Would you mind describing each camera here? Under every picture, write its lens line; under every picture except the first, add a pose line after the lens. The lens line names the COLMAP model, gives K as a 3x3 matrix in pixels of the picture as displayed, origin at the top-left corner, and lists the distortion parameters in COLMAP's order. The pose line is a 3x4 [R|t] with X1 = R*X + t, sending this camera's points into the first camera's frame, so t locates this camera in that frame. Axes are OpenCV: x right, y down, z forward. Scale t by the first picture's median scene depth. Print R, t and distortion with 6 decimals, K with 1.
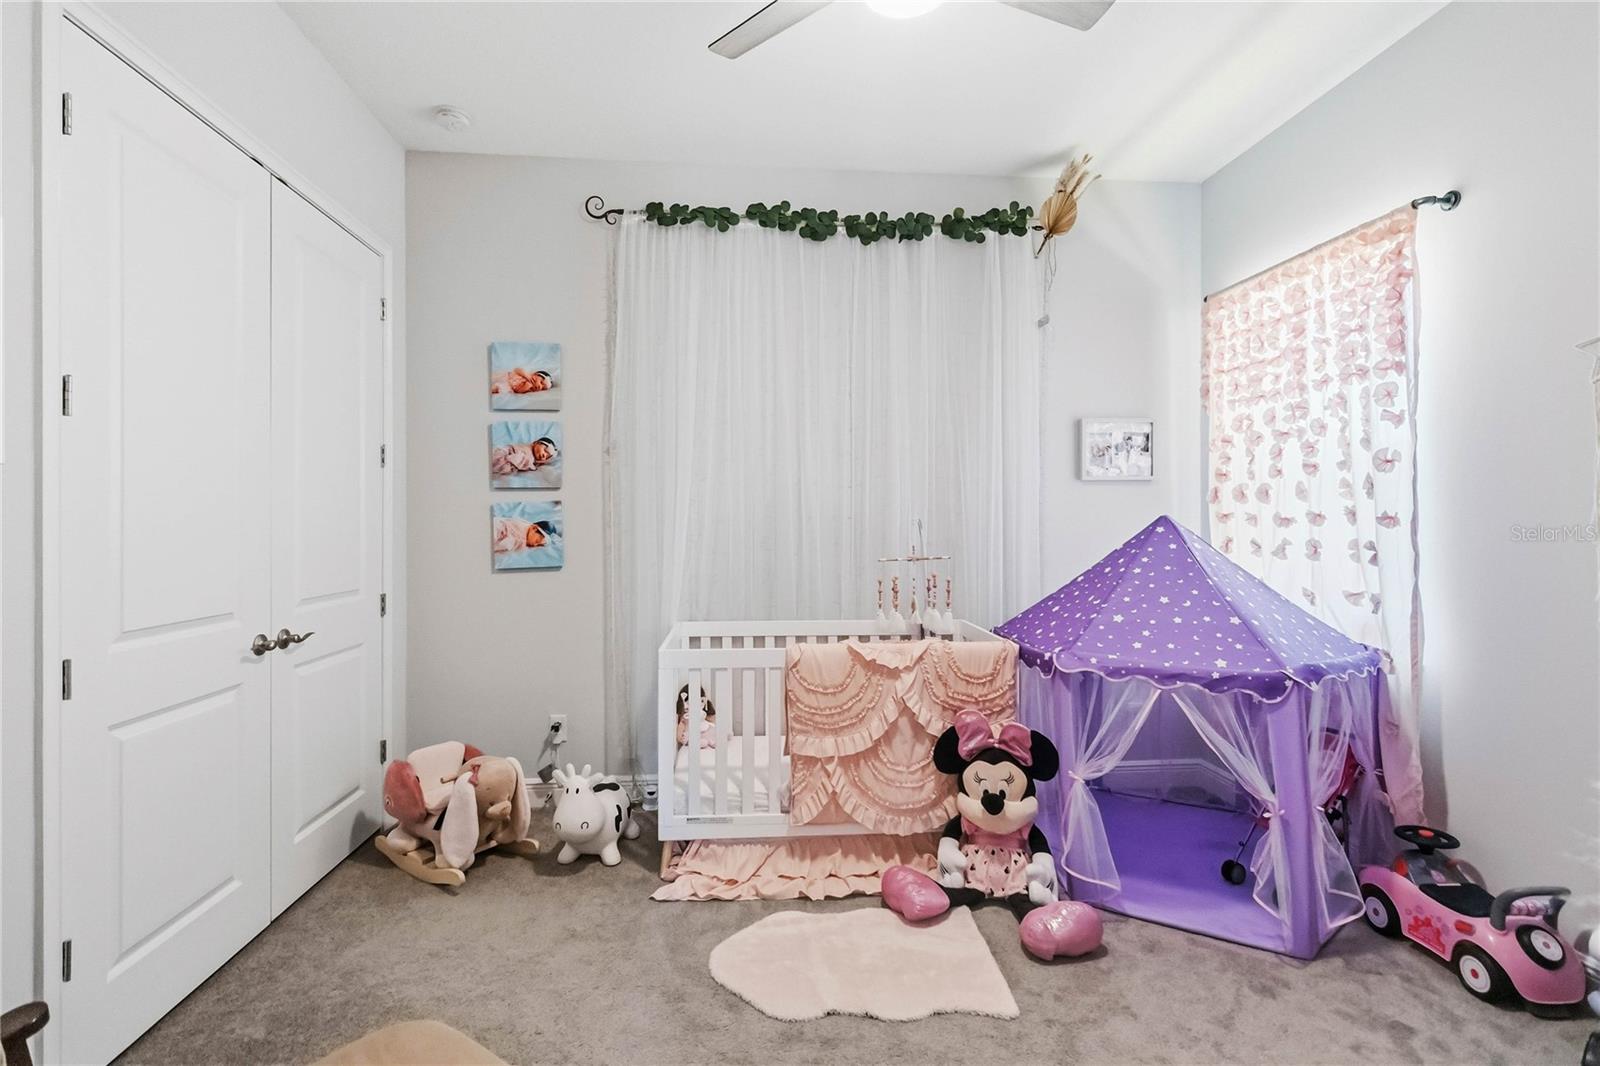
lens RADIAL K [[742.7, 0, 801.5], [0, 742.7, 501.9], [0, 0, 1]] dist [0.000945, 0.000230]
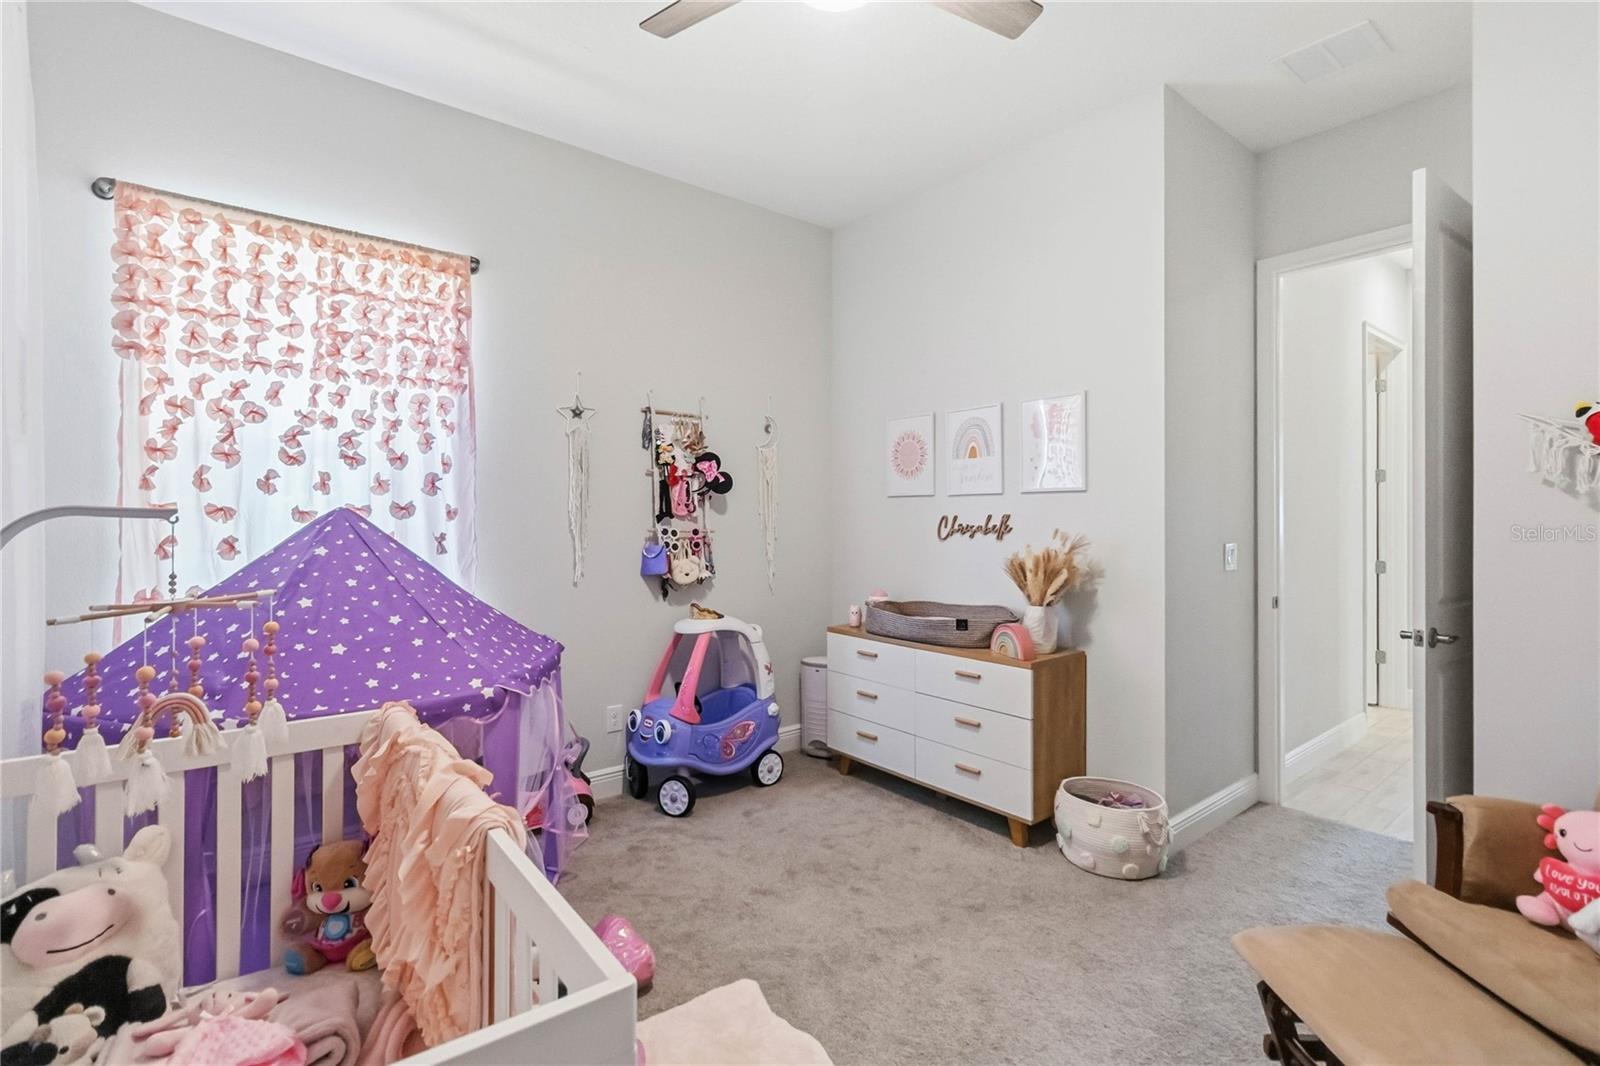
lens RADIAL K [[742.7, 0, 801.5], [0, 742.7, 501.9], [0, 0, 1]] dist [0.000945, 0.000230]
pose [[-0.540753, 0.008094, 0.841143, -0.444562], [-0.027653, 0.999242, -0.027393, 0.019388], [-0.840727, -0.038073, -0.540119, 1.032439]]
